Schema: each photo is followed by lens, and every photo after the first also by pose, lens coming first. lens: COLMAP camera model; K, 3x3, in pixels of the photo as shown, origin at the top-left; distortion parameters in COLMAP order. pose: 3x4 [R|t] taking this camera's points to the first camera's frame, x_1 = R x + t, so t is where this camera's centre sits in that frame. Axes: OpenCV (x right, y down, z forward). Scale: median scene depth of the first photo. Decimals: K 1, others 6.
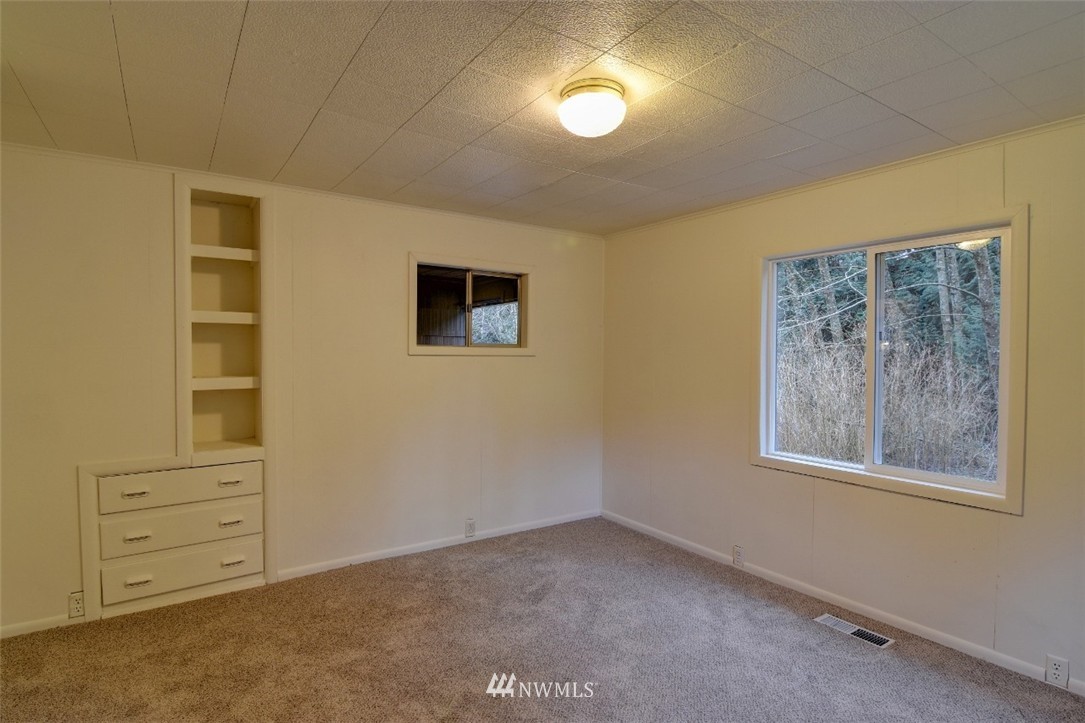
lens RADIAL K [[546.4, 0, 542.5], [0, 546.4, 361.5], [0, 0, 1]] dist [-0.000716, -0.000740]
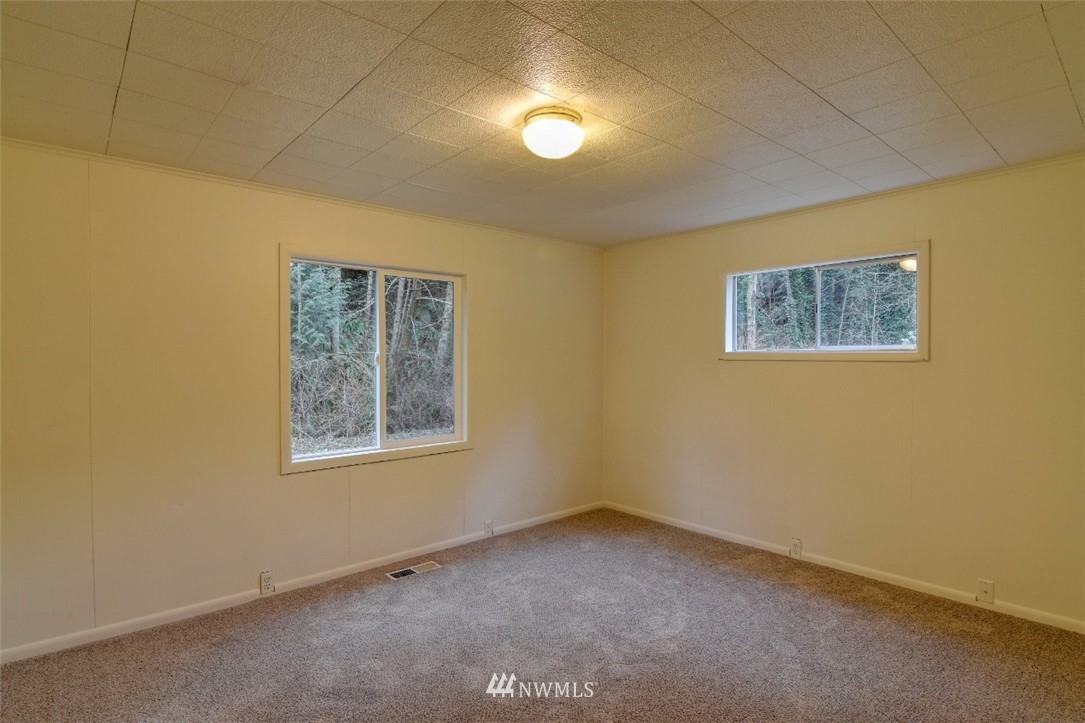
lens RADIAL K [[546.4, 0, 542.5], [0, 546.4, 361.5], [0, 0, 1]] dist [-0.000716, -0.000740]
pose [[-0.107080, -0.009500, 0.994205, -0.713188], [0.016089, 0.999807, 0.011286, -0.006323], [-0.994120, 0.017204, -0.106907, 0.809877]]
